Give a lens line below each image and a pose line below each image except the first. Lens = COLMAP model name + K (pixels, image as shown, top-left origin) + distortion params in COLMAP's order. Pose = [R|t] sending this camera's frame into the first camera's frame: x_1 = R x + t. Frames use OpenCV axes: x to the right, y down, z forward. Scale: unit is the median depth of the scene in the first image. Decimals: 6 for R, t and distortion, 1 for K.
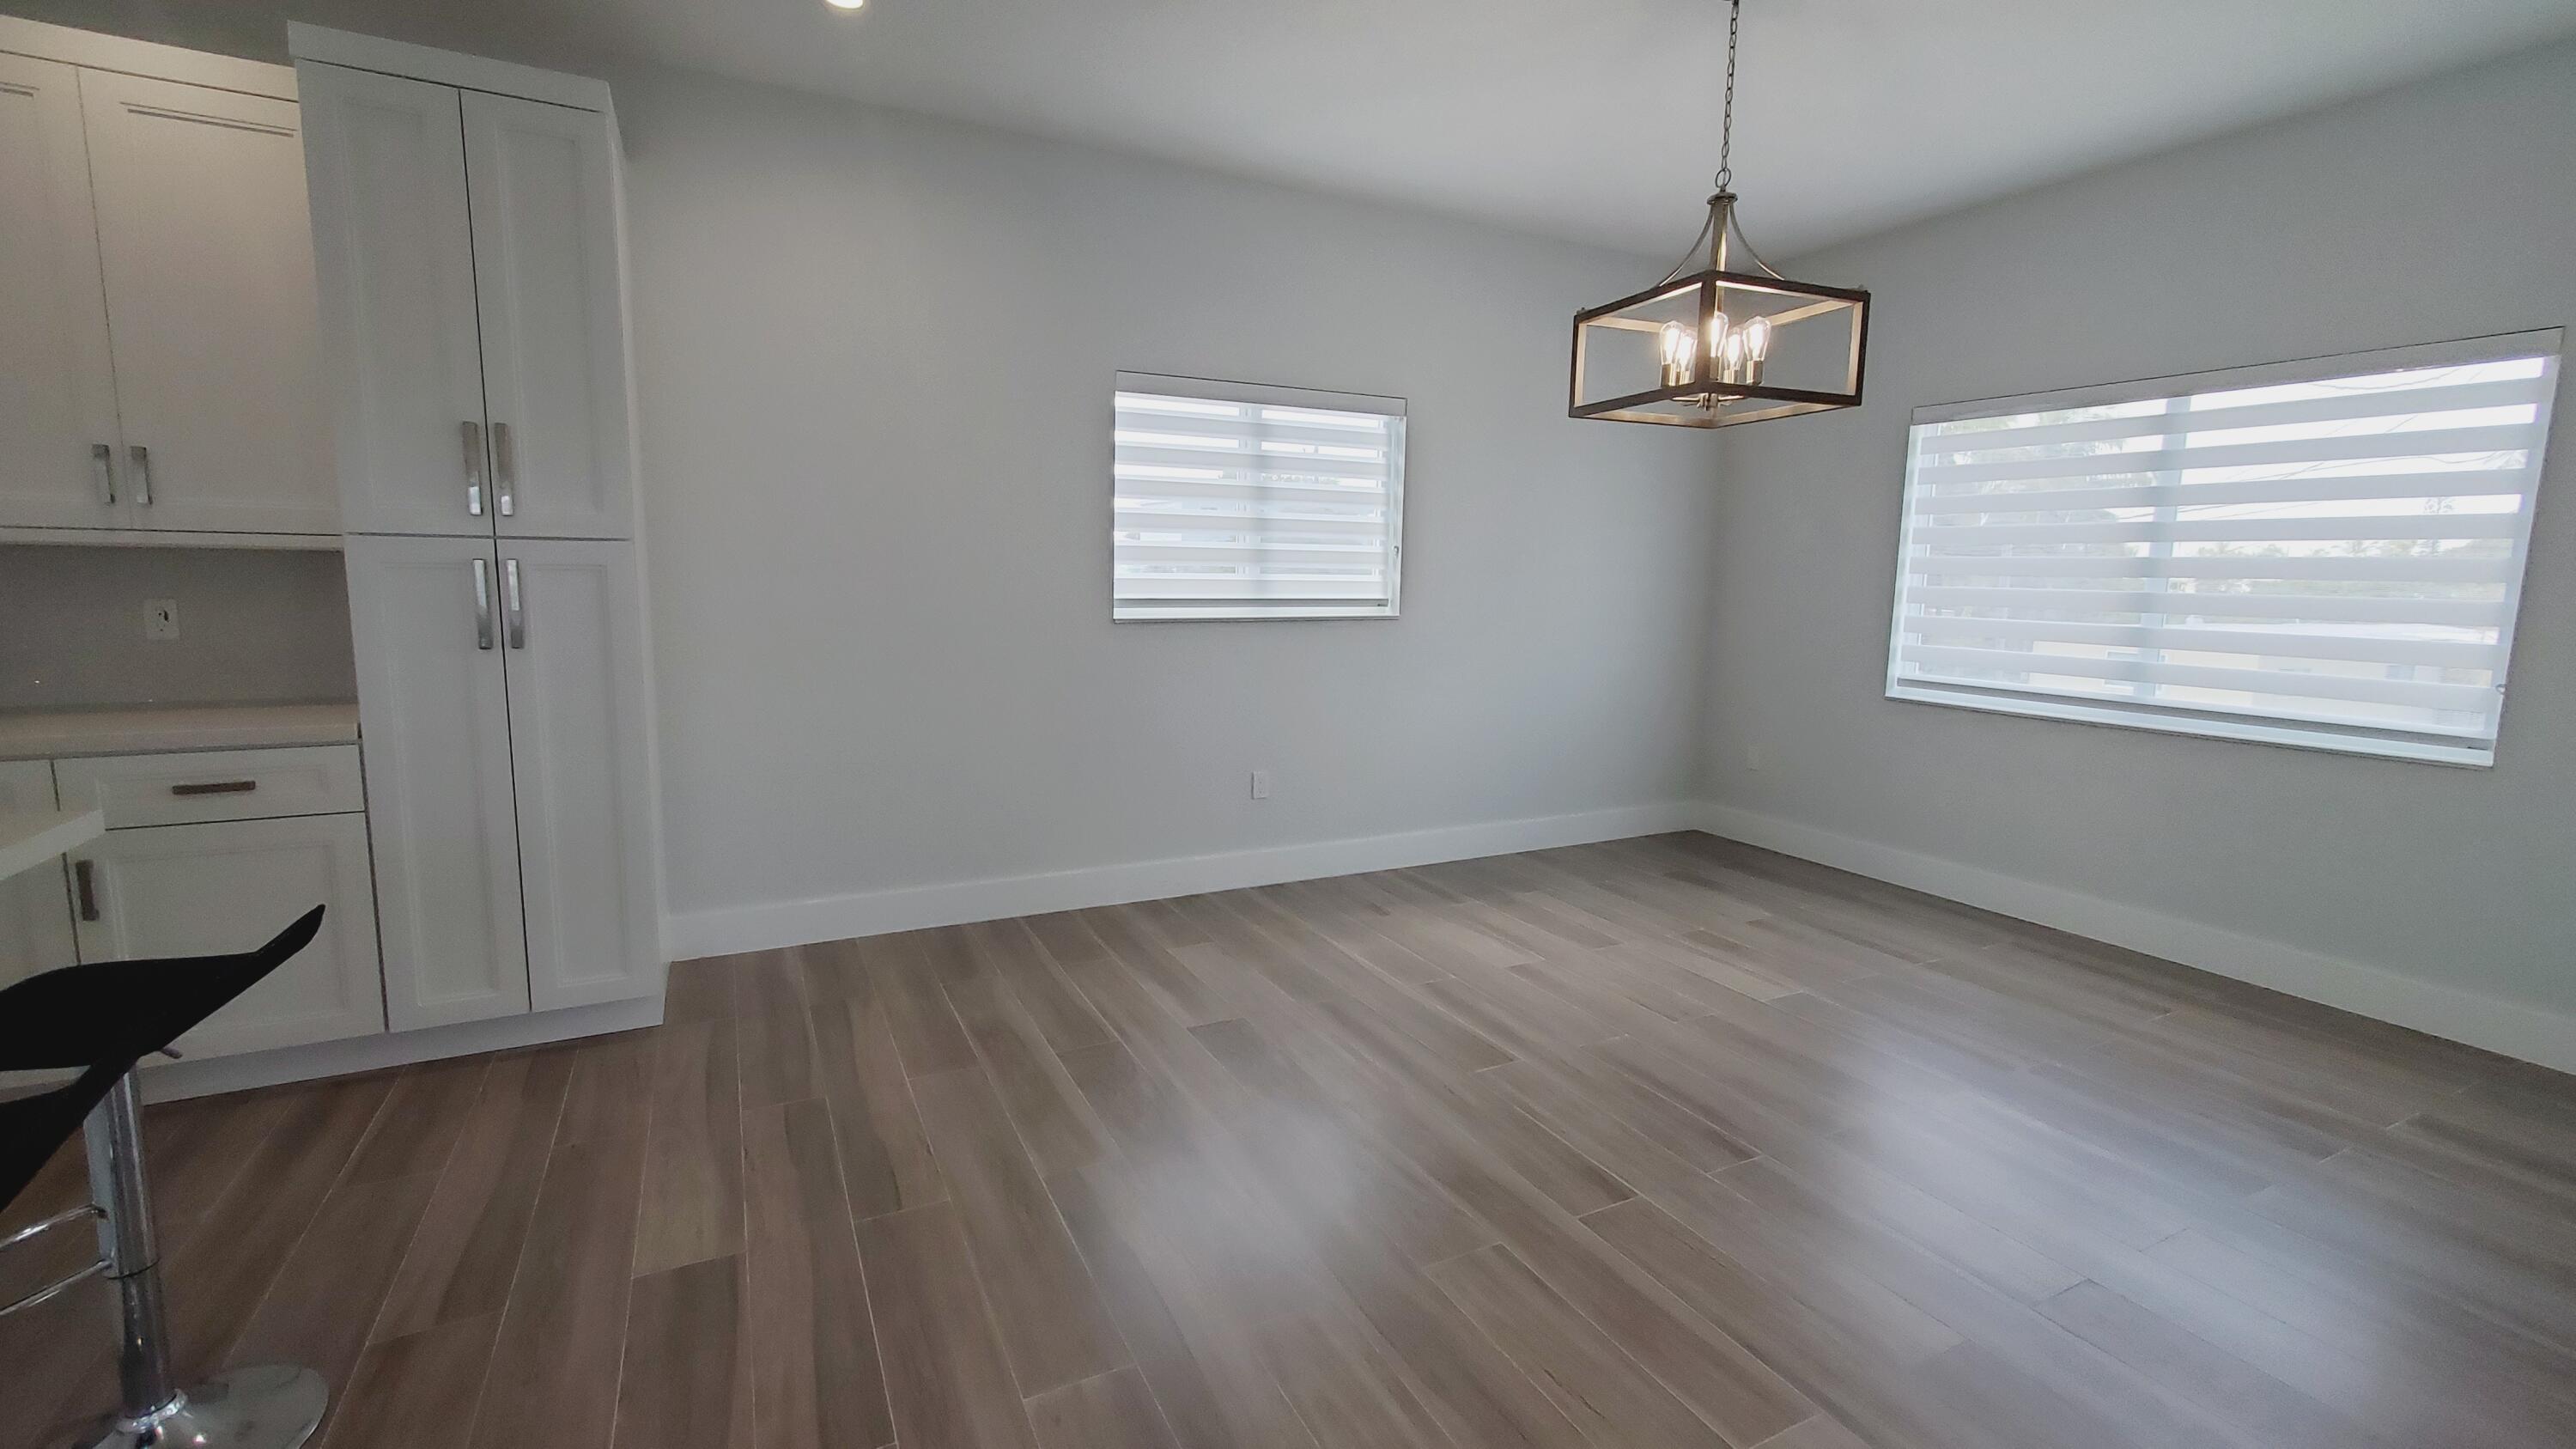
lens RADIAL K [[1076.2, 0, 1260.1], [0, 1076.2, 711.2], [0, 0, 1]] dist [0.004371, 0.000298]
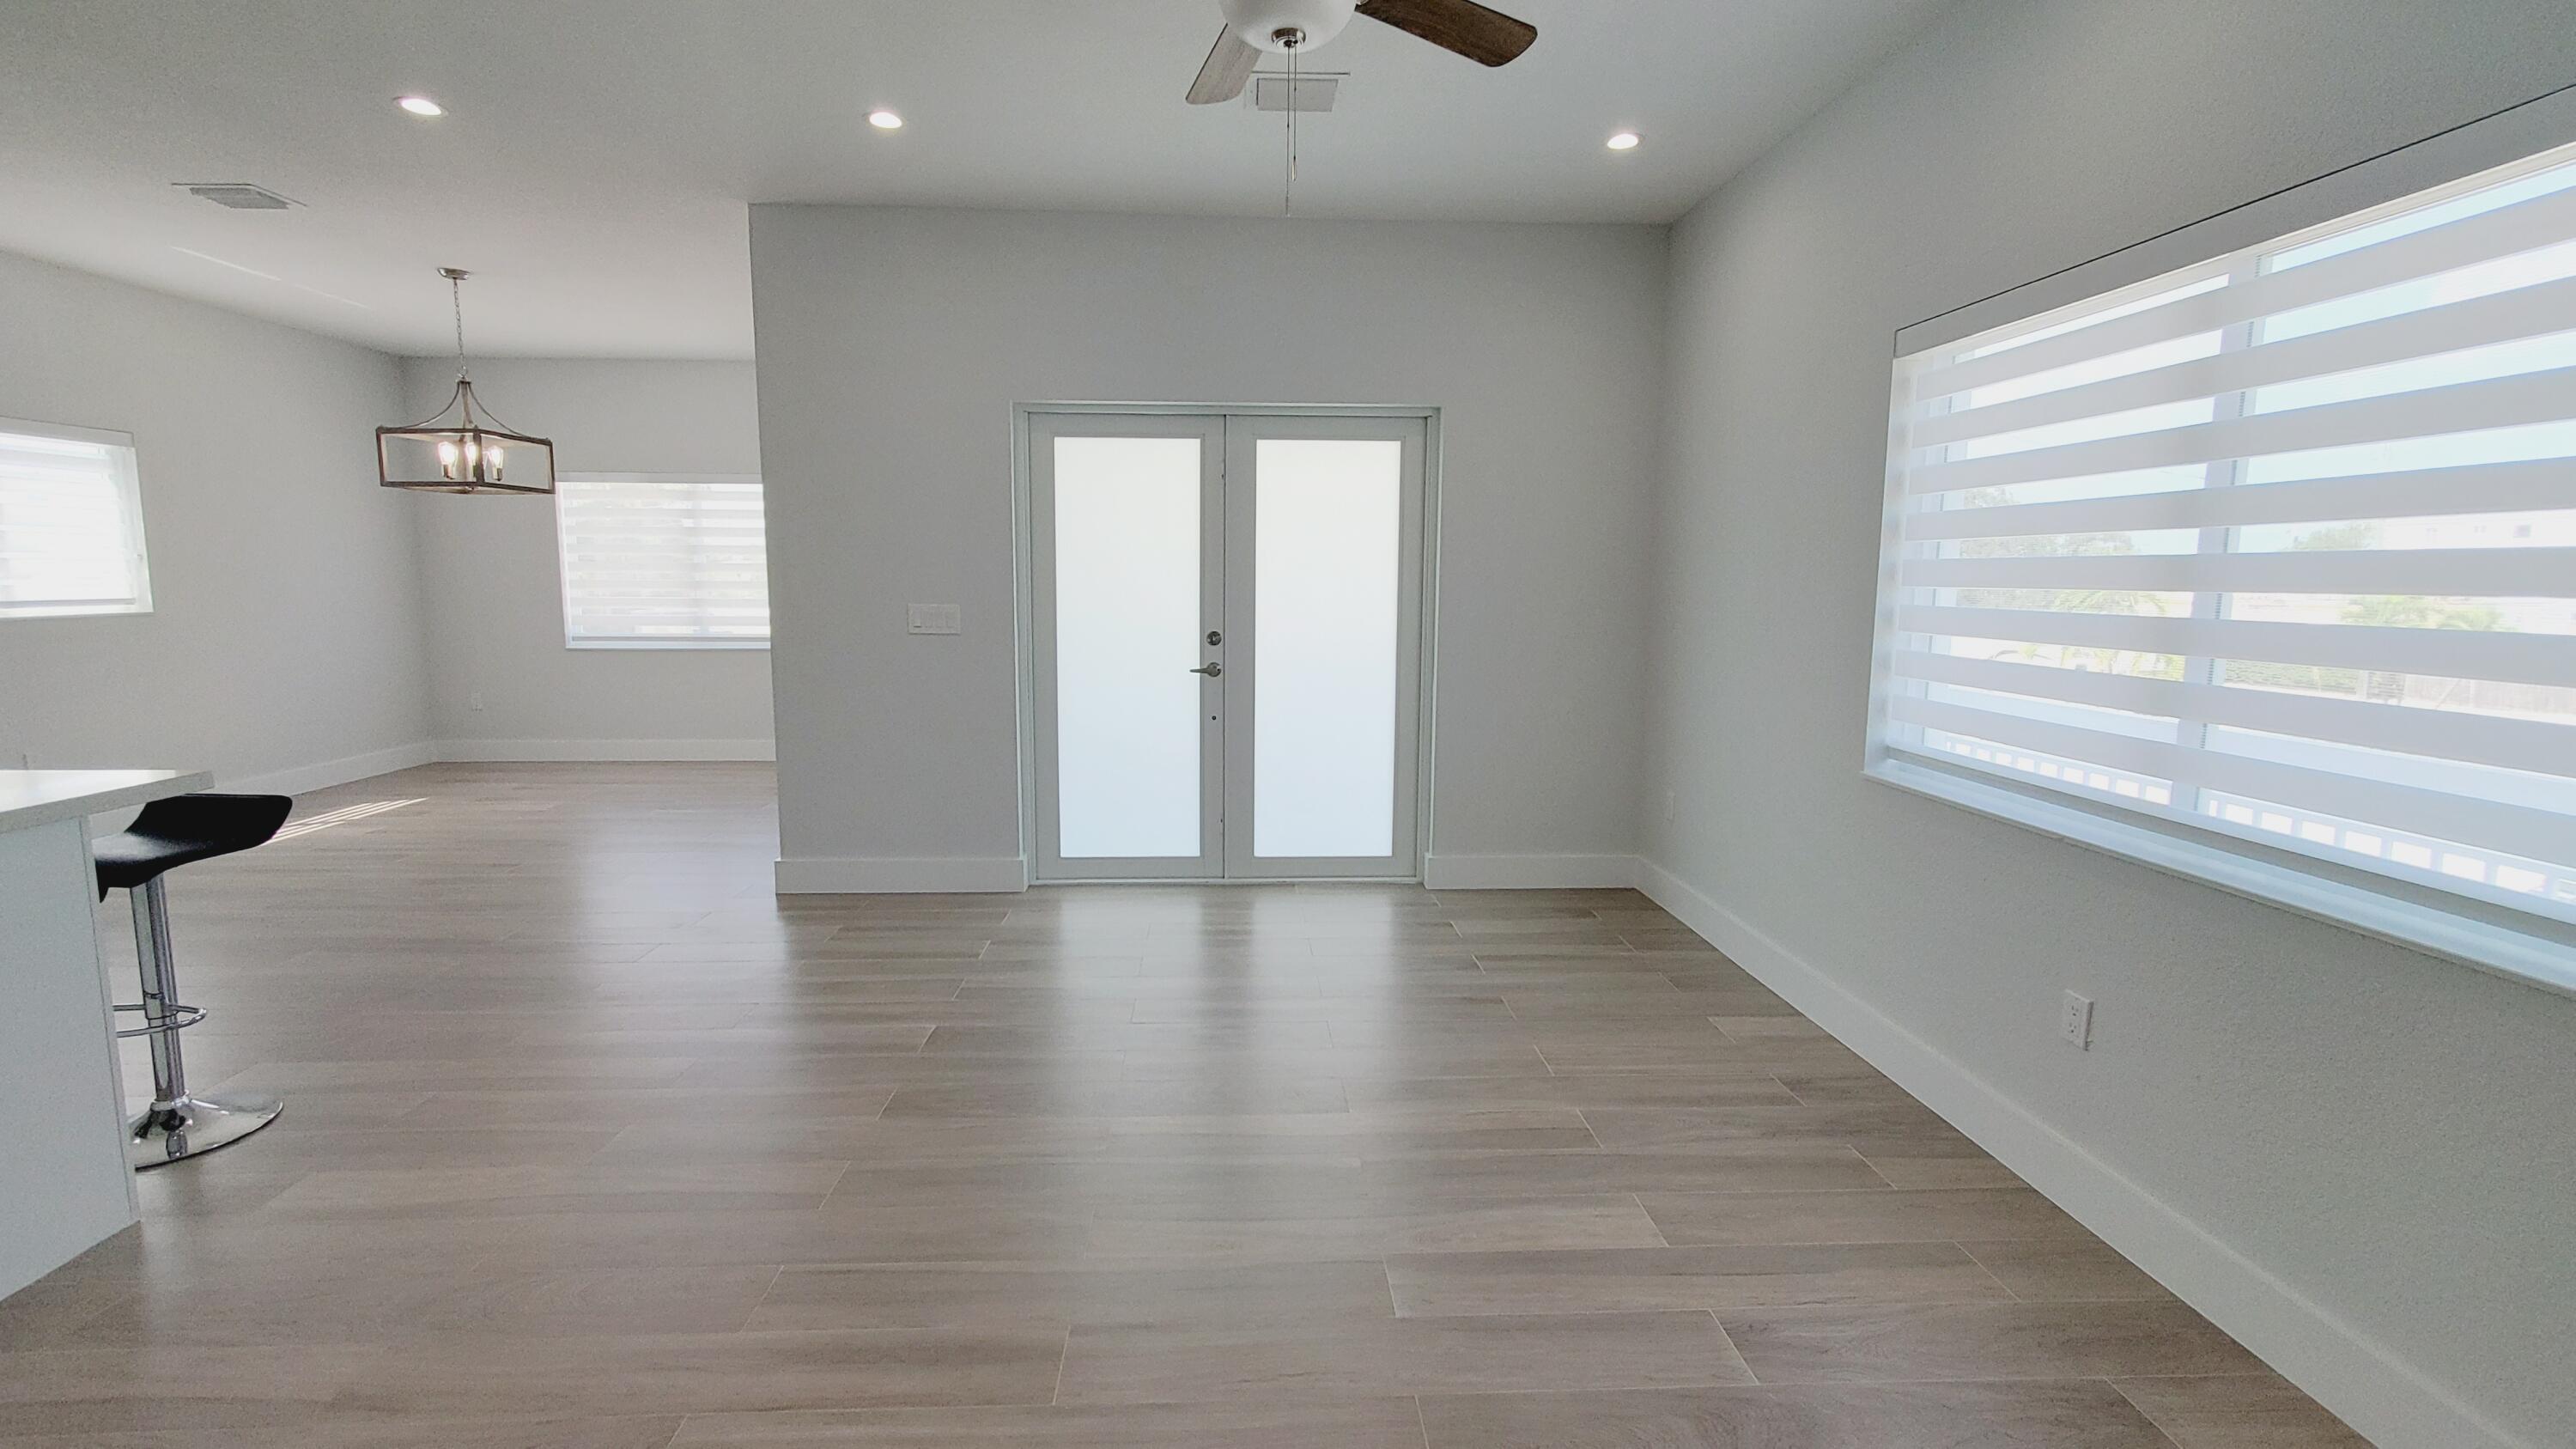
lens RADIAL K [[1076.2, 0, 1265.9], [0, 1076.2, 706.2], [0, 0, 1]] dist [0.004371, 0.000298]
pose [[0.404615, -0.127286, 0.905585, -0.550327], [0.123134, 0.988831, 0.083971, 0.078619], [-0.906159, 0.077533, 0.415769, -0.720591]]
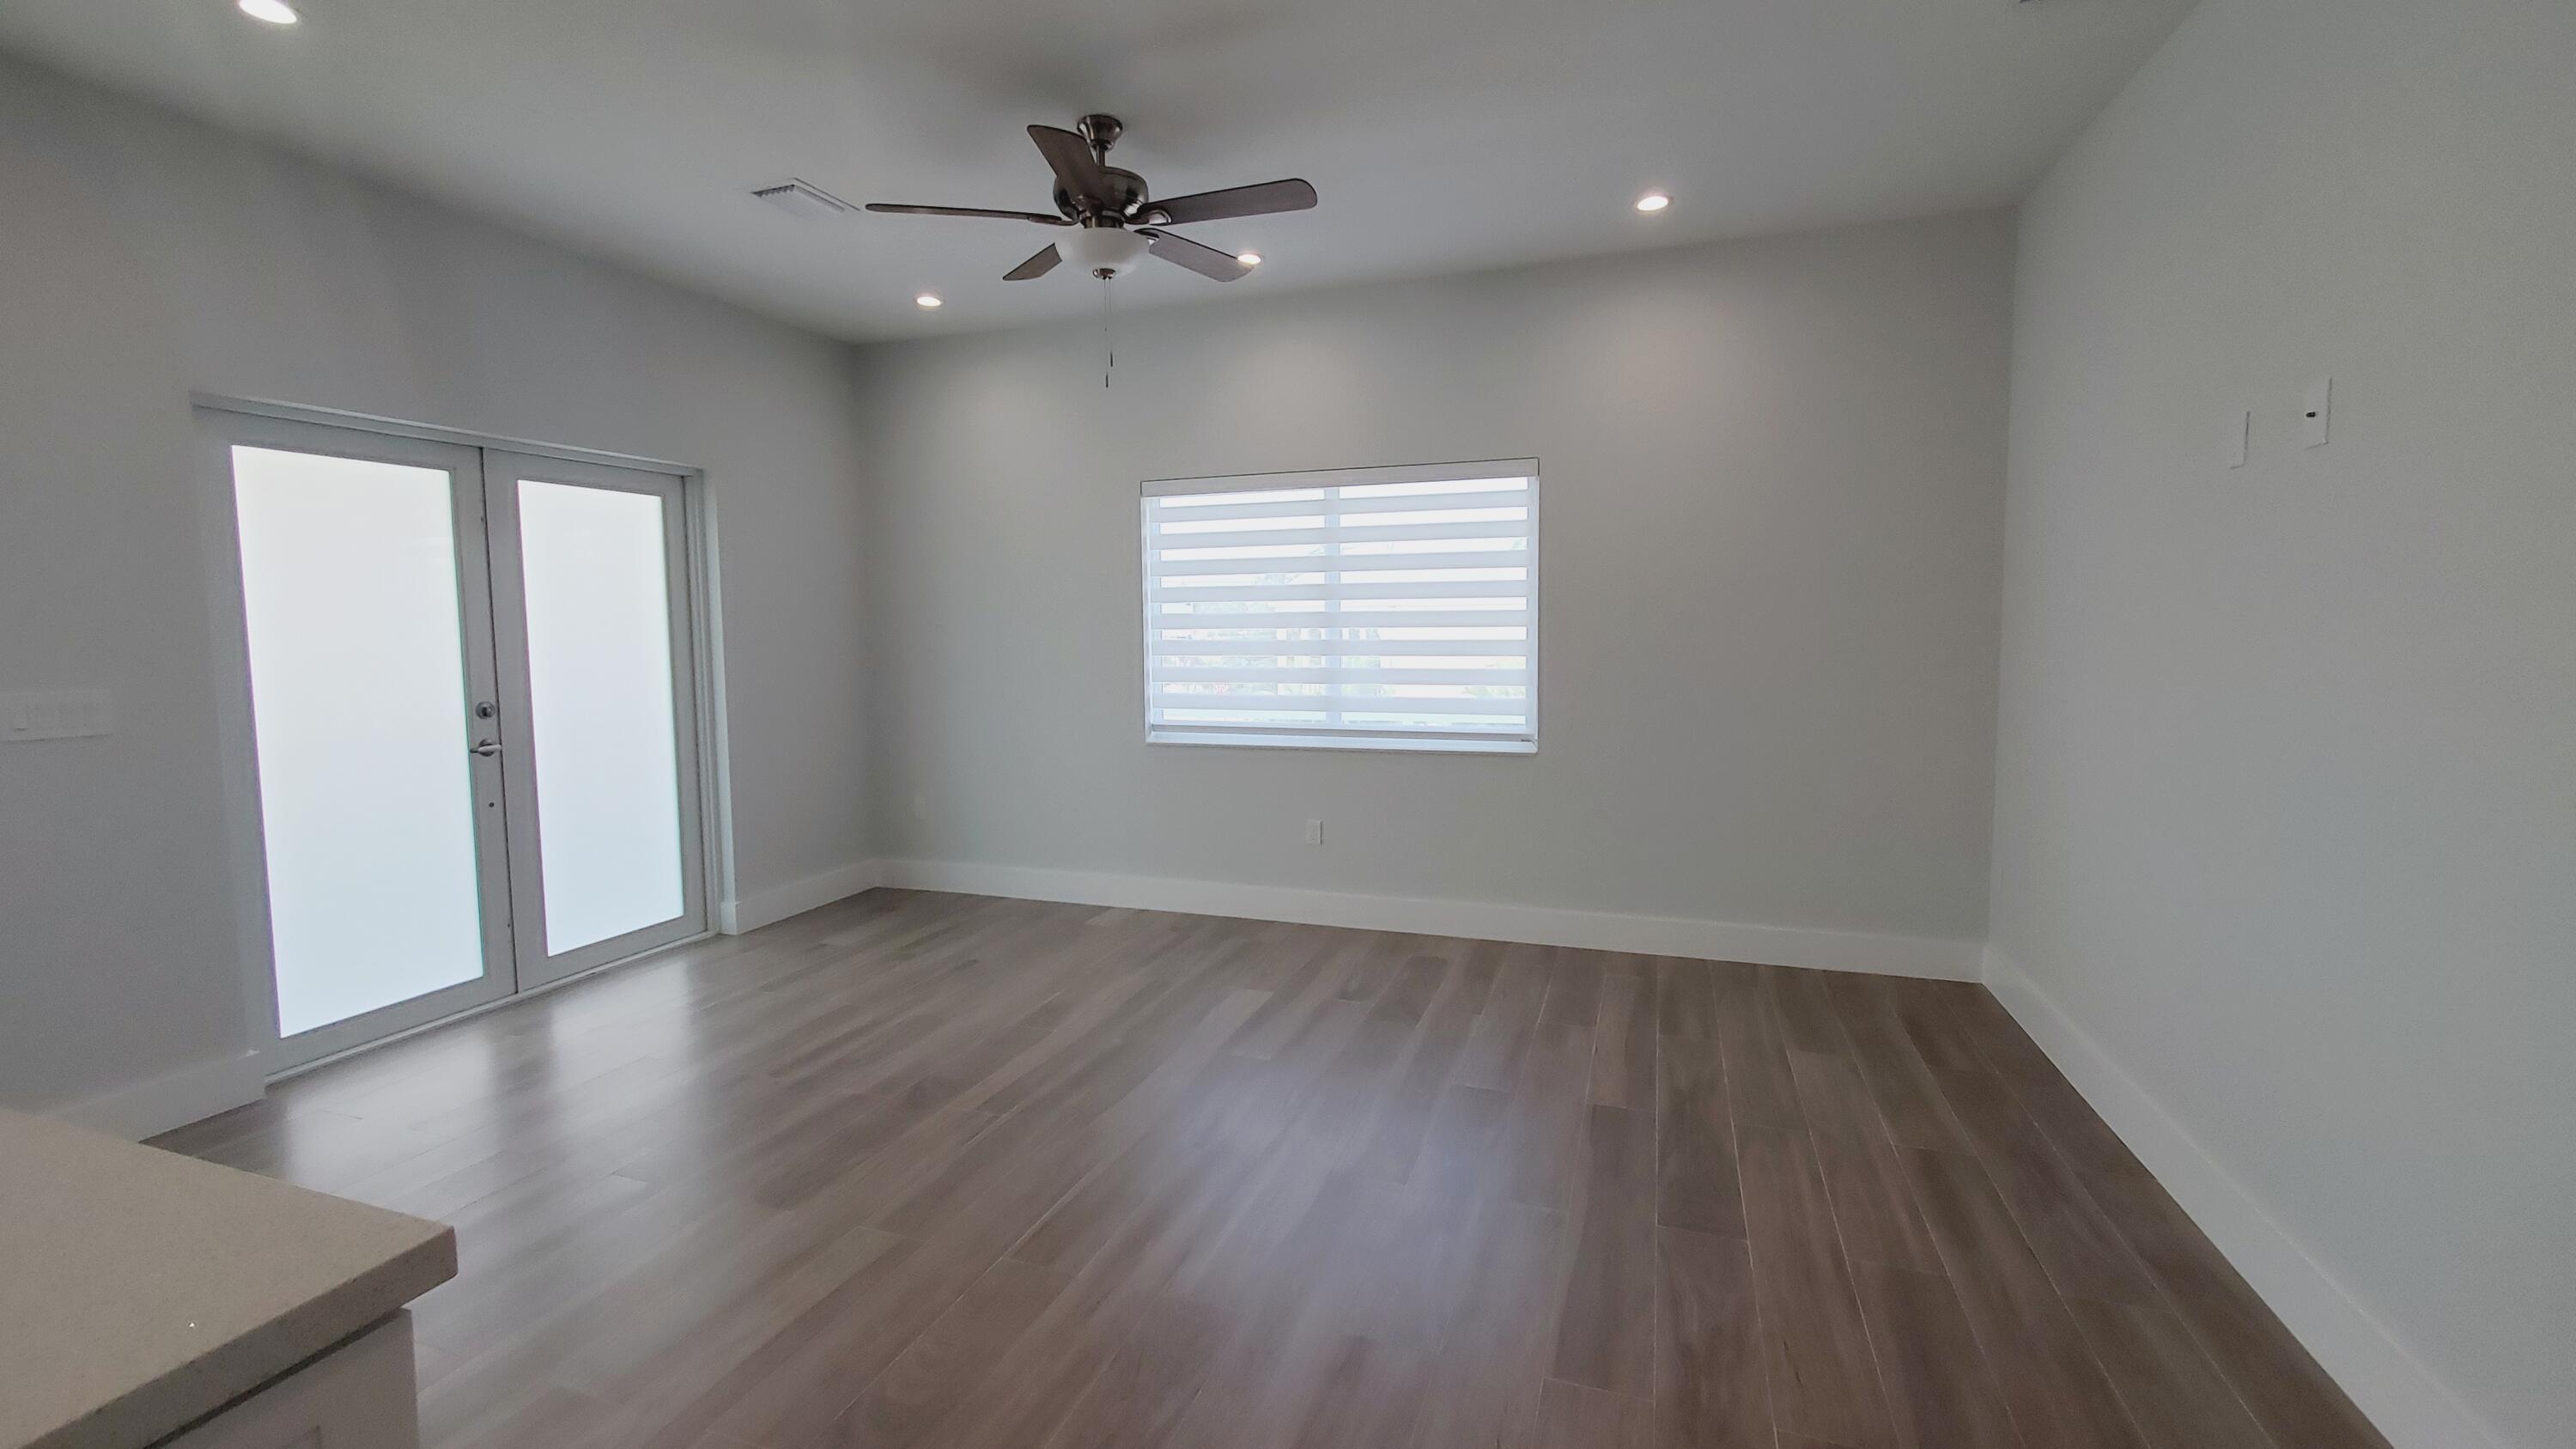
lens RADIAL K [[1076.2, 0, 1254.4], [0, 1076.2, 700.0], [0, 0, 1]] dist [0.004371, 0.000298]
pose [[-0.684543, -0.062486, 0.726290, -0.691609], [0.096598, 0.979758, 0.175338, -0.014343], [-0.722544, 0.190184, -0.664650, -0.057550]]
